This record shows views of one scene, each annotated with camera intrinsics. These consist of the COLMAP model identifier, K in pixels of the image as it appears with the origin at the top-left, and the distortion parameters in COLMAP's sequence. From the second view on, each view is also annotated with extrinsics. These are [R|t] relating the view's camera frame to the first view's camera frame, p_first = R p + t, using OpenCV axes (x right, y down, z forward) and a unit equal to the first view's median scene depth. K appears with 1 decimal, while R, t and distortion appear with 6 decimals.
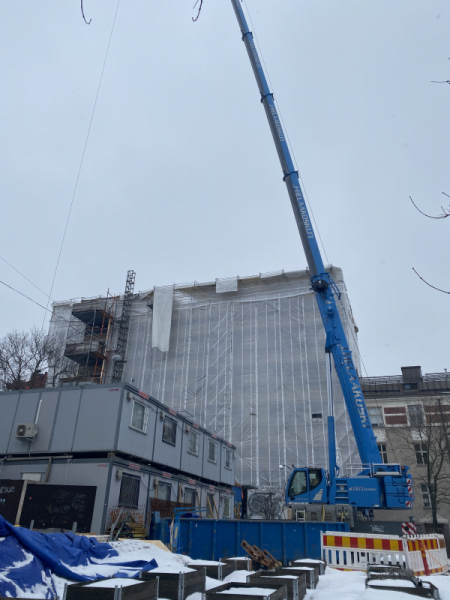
lens RADIAL K [[453.2, 0, 228.4], [0, 453.2, 294.1], [0, 0, 1]] dist [0.044892, -0.055019]
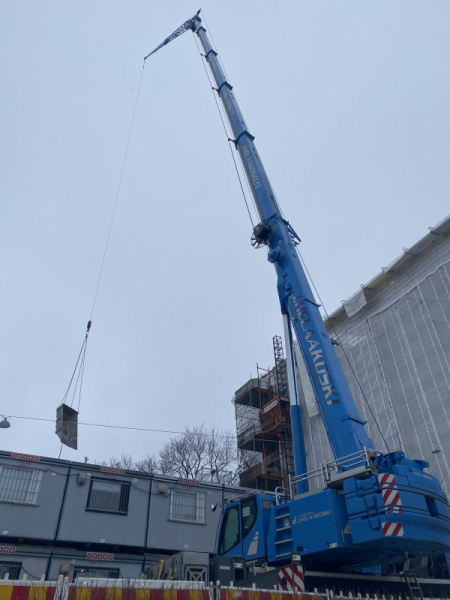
lens RADIAL K [[453.2, 0, 224.1], [0, 453.2, 291.1], [0, 0, 1]] dist [0.044892, -0.055019]
pose [[0.712294, -0.473674, -0.517947, 0.386471], [0.351311, 0.879456, -0.321150, 0.210240], [0.607633, 0.046793, 0.792838, 0.330482]]
